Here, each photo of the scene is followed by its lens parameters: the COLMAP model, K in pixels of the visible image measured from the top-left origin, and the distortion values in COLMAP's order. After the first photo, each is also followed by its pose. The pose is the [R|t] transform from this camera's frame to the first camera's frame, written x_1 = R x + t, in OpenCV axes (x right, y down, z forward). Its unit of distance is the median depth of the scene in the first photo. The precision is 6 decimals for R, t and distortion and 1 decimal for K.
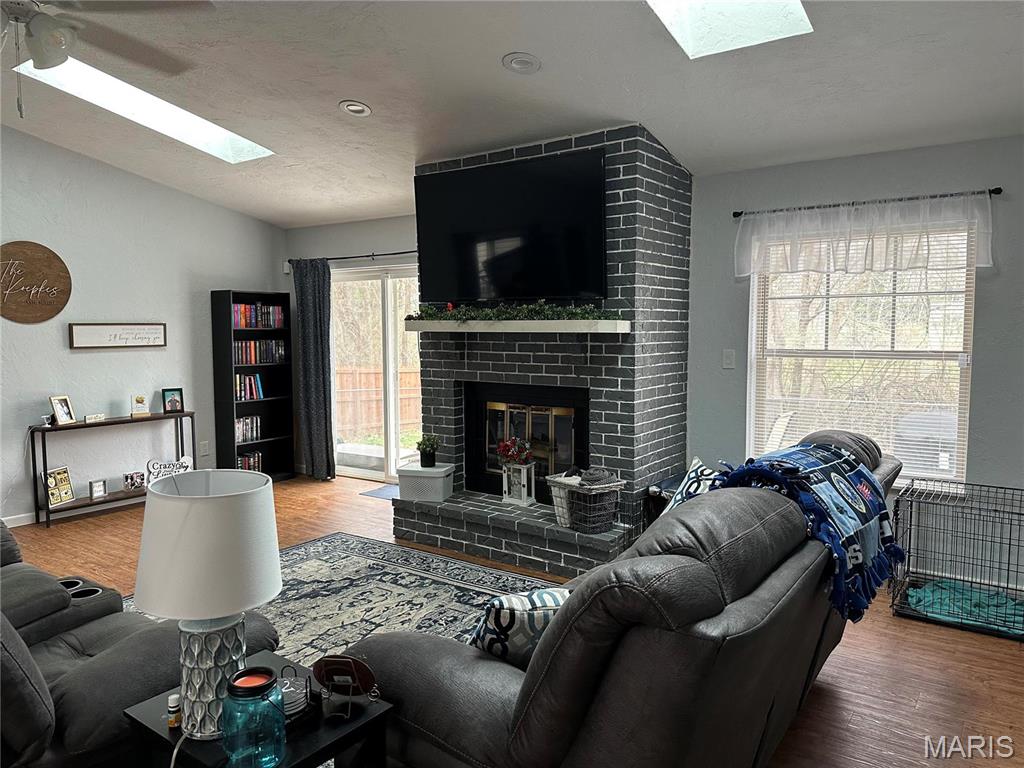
lens RADIAL K [[715.9, 0, 515.1], [0, 715.9, 380.5], [0, 0, 1]] dist [0.131935, -0.221842]
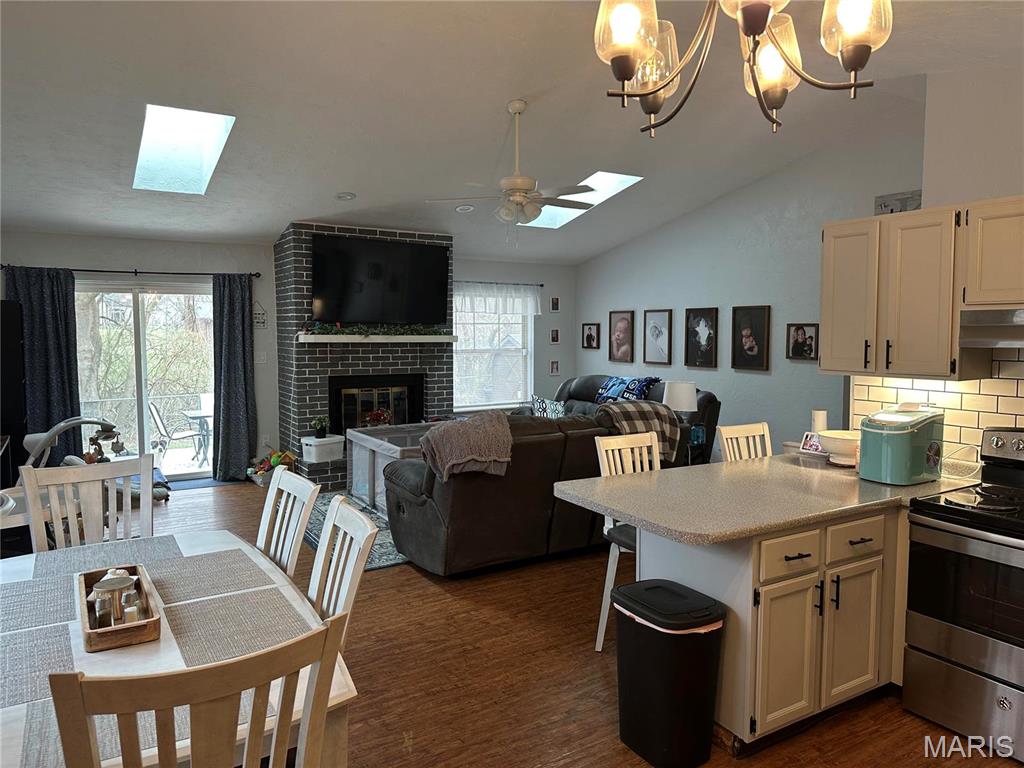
lens RADIAL K [[715.9, 0, 515.1], [0, 715.9, 380.5], [0, 0, 1]] dist [0.131935, -0.221842]
pose [[0.385471, -0.061429, 0.920673, -1.502979], [0.067562, 0.996982, 0.038233, -0.025230], [-0.920243, 0.047465, 0.388458, 0.107578]]
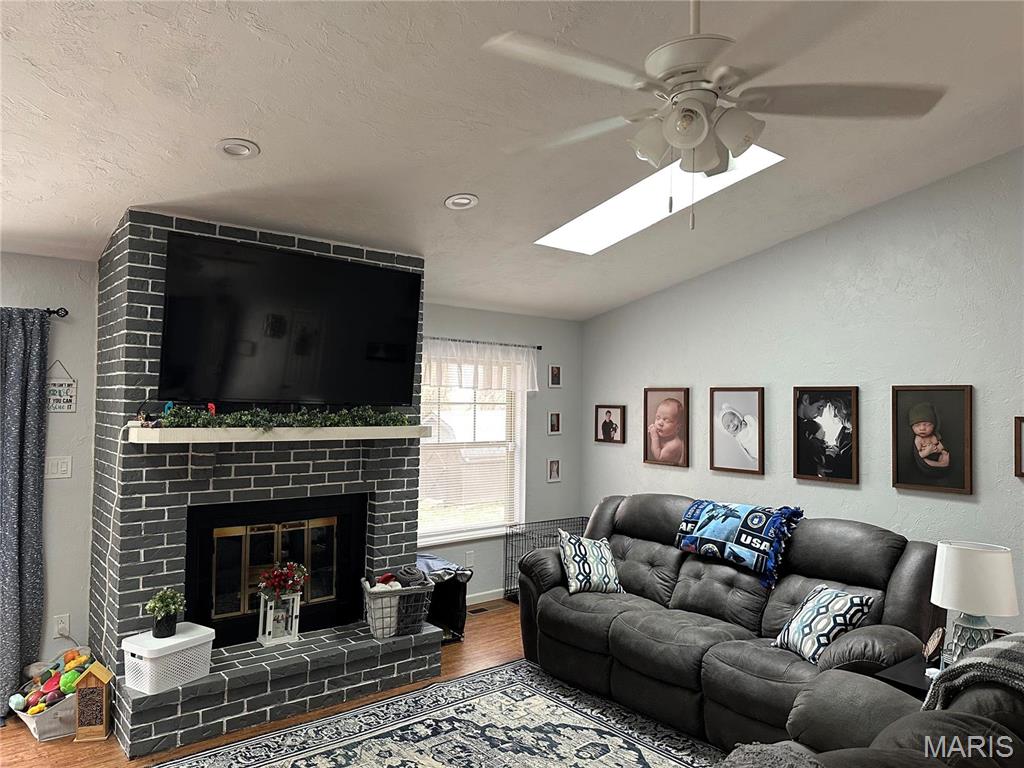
lens RADIAL K [[715.9, 0, 515.1], [0, 715.9, 380.5], [0, 0, 1]] dist [0.131935, -0.221842]
pose [[0.247770, 0.037765, 0.968082, -0.865290], [0.058420, 0.996839, -0.053838, -0.082432], [-0.967056, 0.069895, 0.244781, 0.563961]]
